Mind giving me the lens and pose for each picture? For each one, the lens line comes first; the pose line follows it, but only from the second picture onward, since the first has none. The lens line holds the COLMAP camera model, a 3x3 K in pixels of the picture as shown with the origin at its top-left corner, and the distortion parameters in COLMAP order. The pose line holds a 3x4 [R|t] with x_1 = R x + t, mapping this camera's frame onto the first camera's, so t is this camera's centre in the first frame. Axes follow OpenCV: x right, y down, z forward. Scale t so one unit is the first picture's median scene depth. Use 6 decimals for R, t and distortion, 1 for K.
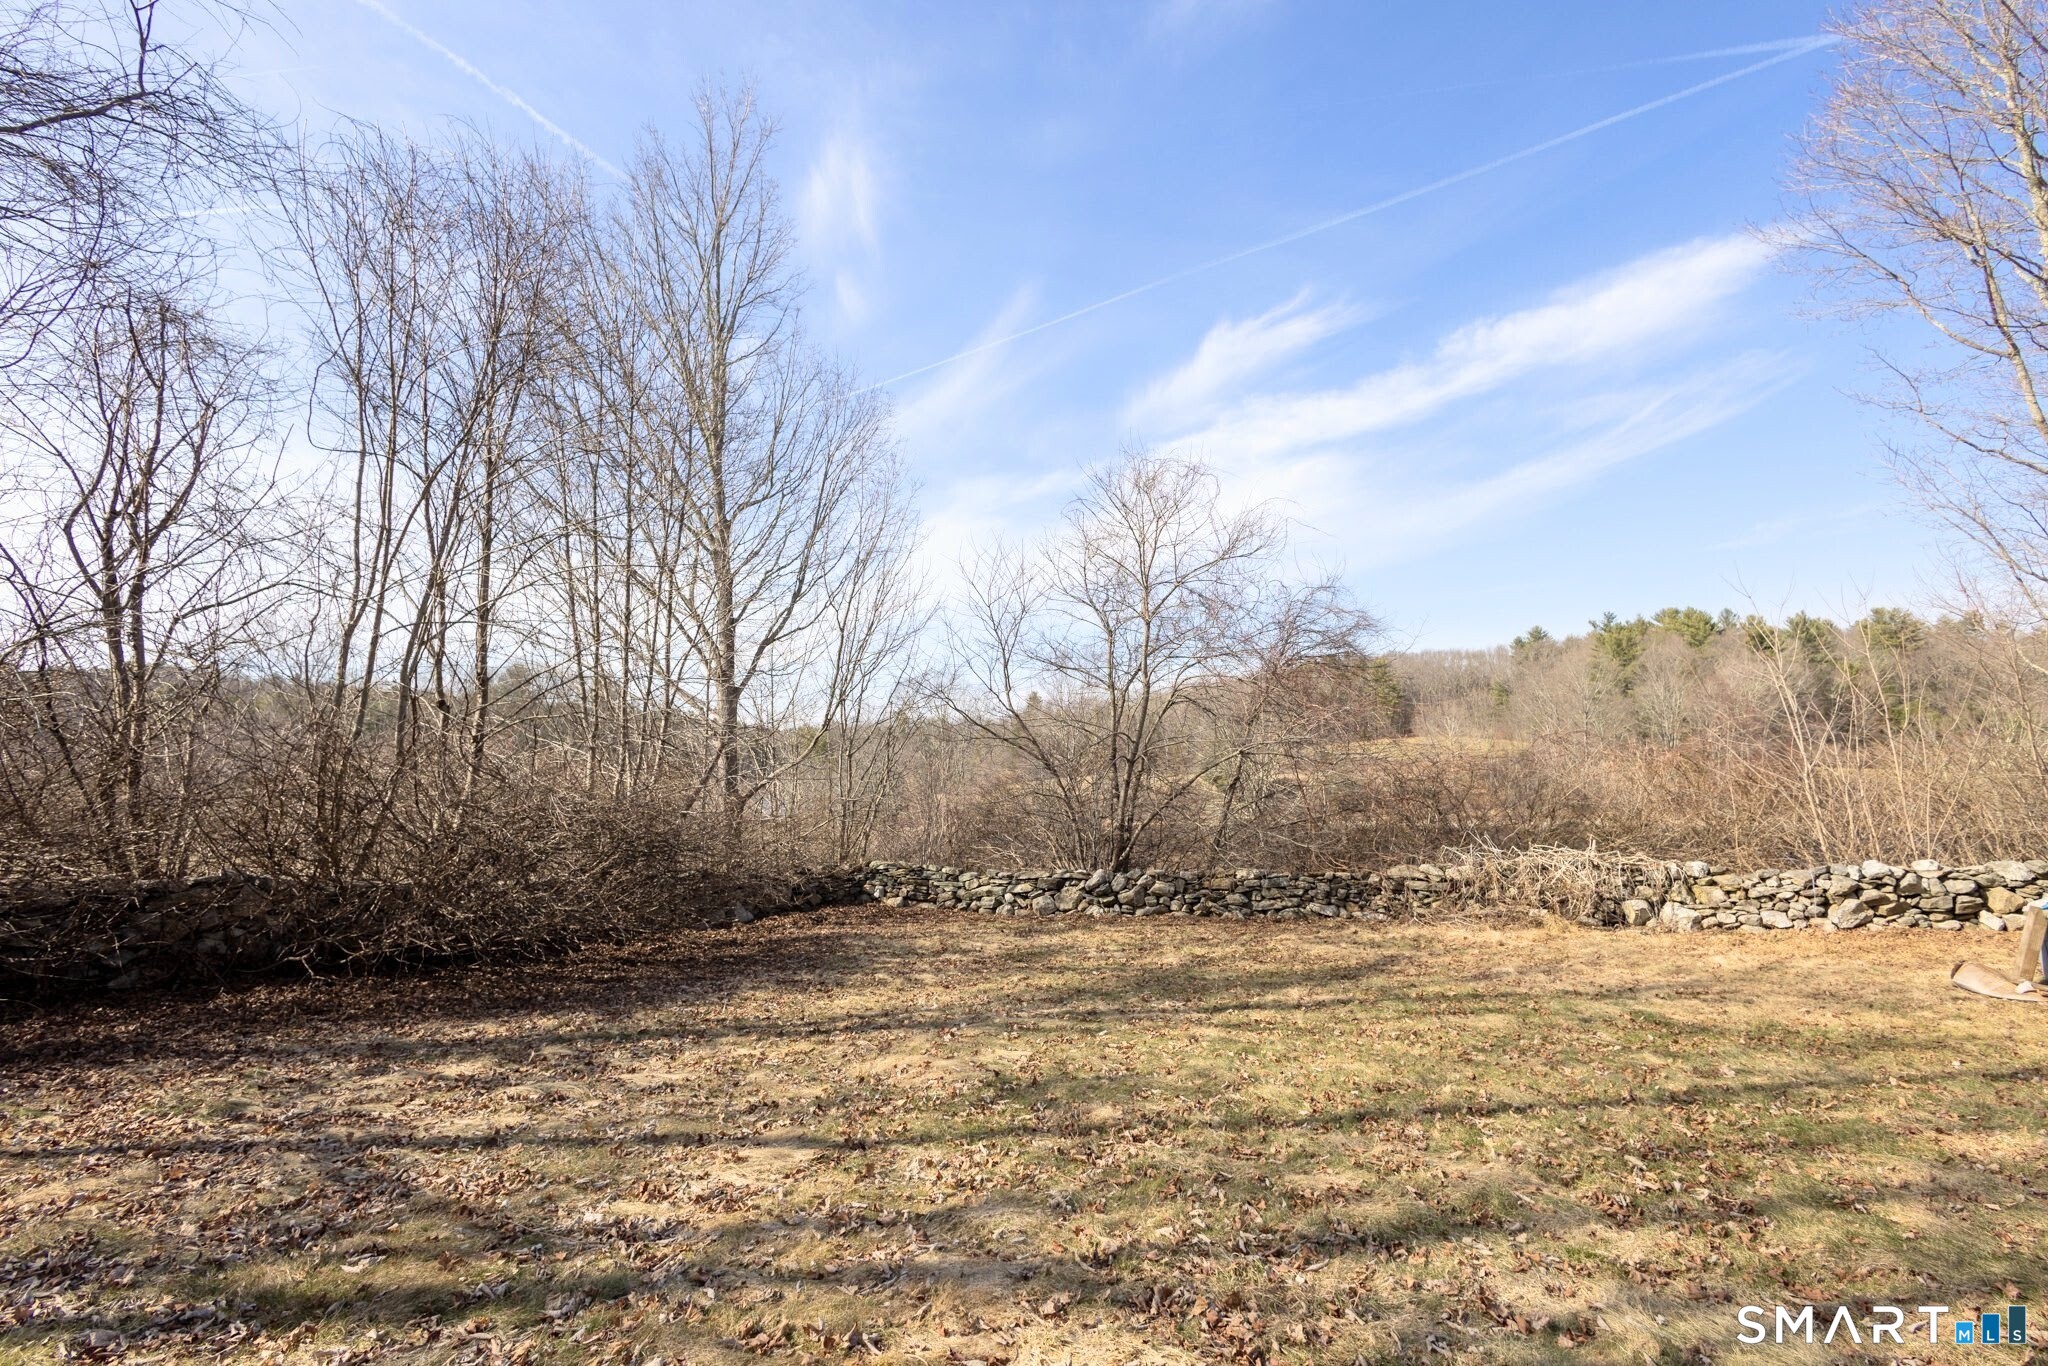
lens RADIAL K [[987.4, 0, 1024.0], [0, 987.4, 683.0], [0, 0, 1]] dist [0.010058, -0.000152]
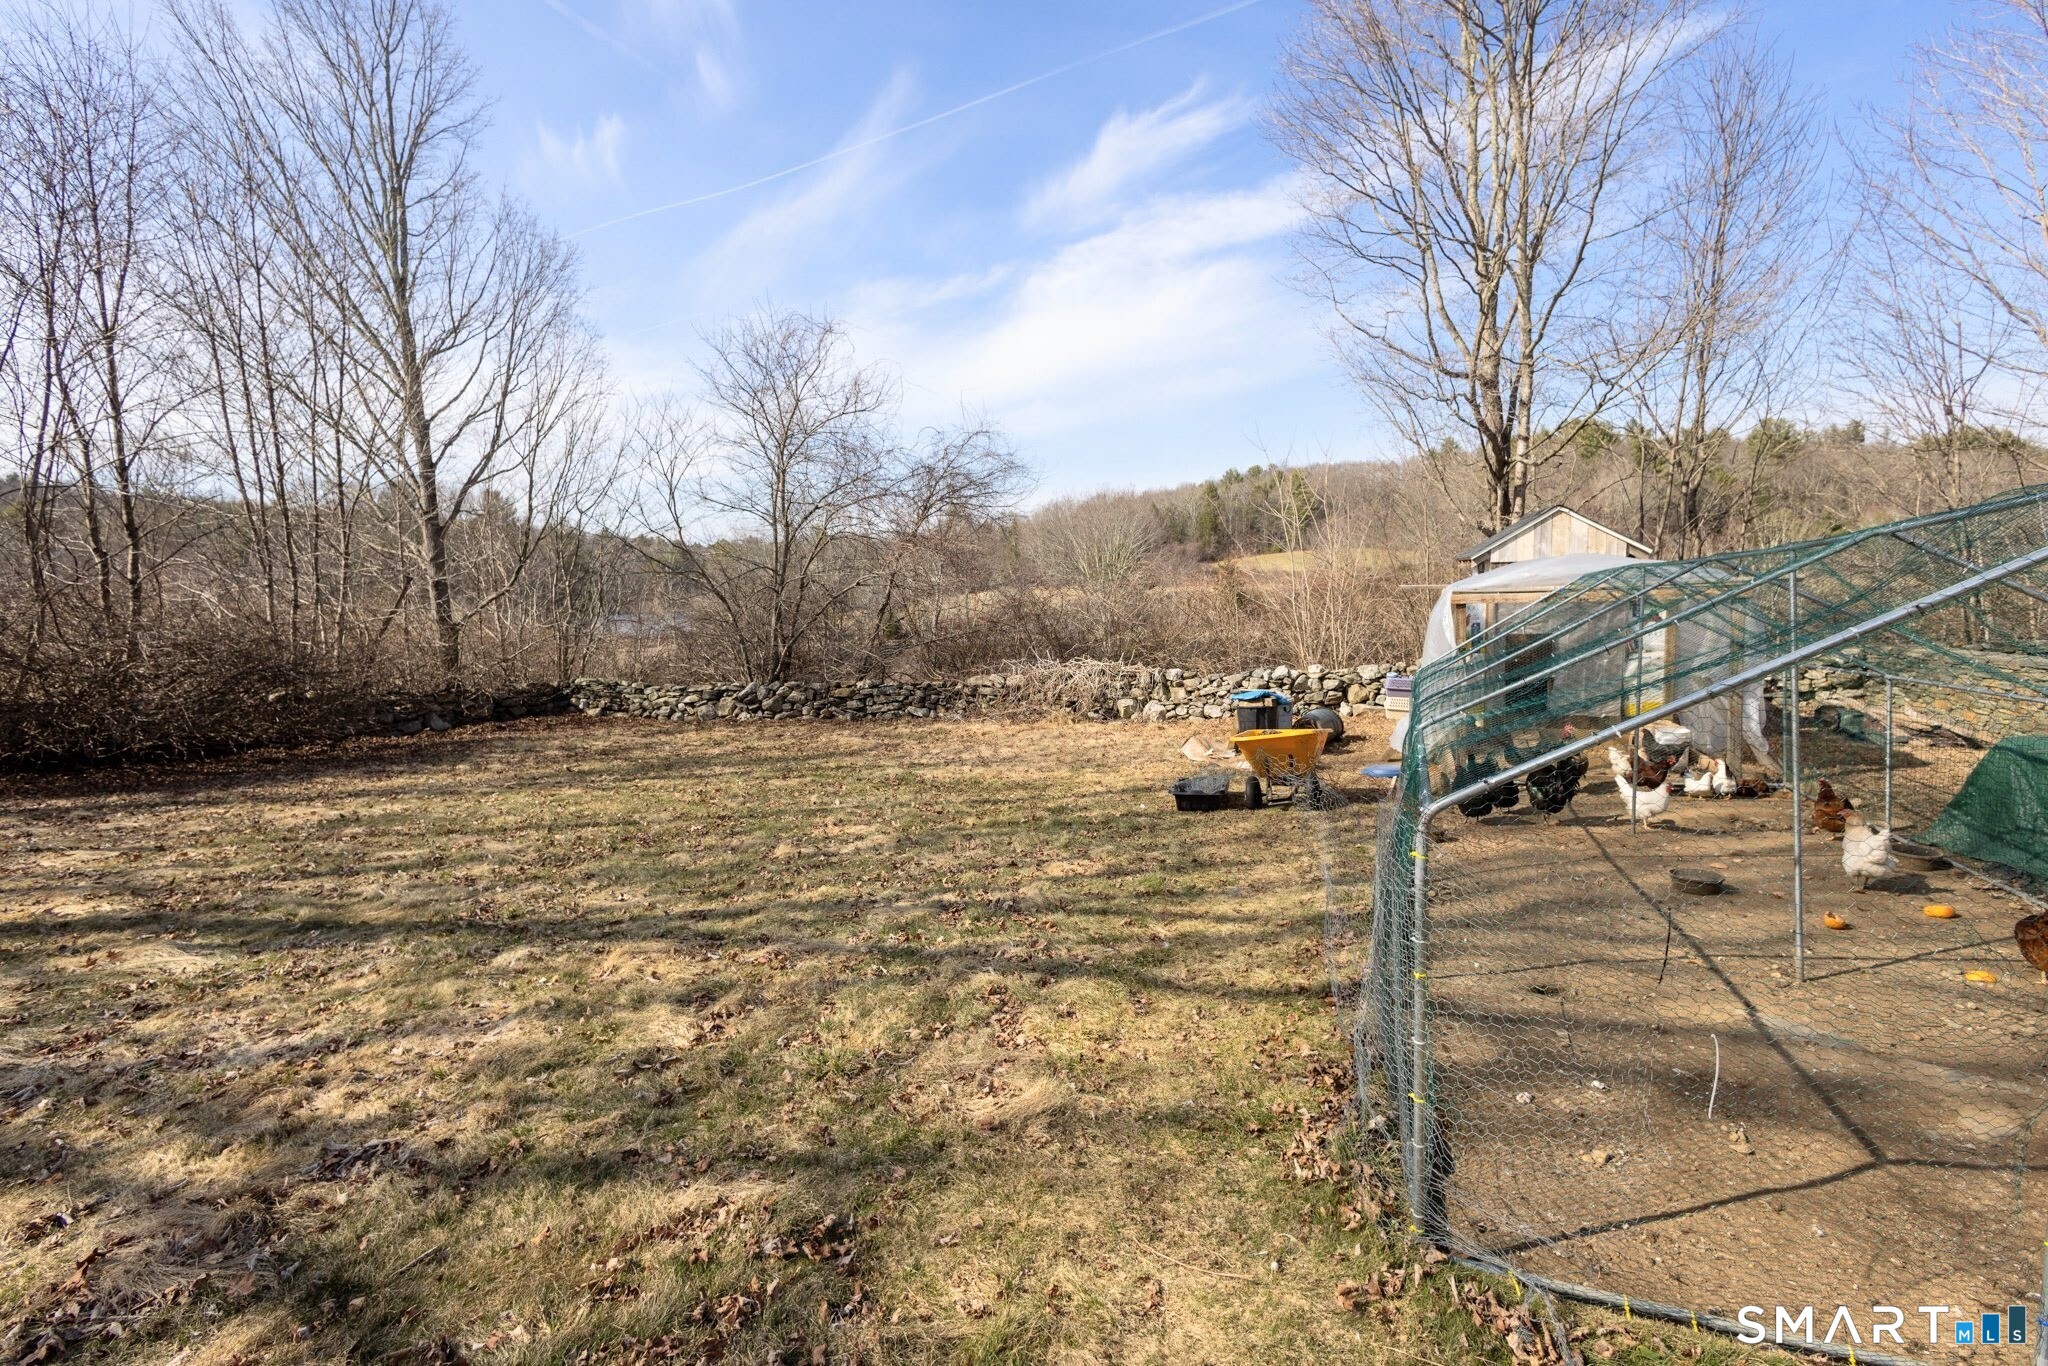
lens RADIAL K [[968.1, 0, 1013.2], [0, 968.1, 681.8], [0, 0, 1]] dist [0.002458, 0.000215]
pose [[0.997432, -0.016520, 0.069685, 0.323473], [0.003090, 0.982053, 0.188578, -0.034649], [-0.071550, -0.187879, 0.979583, -0.183935]]
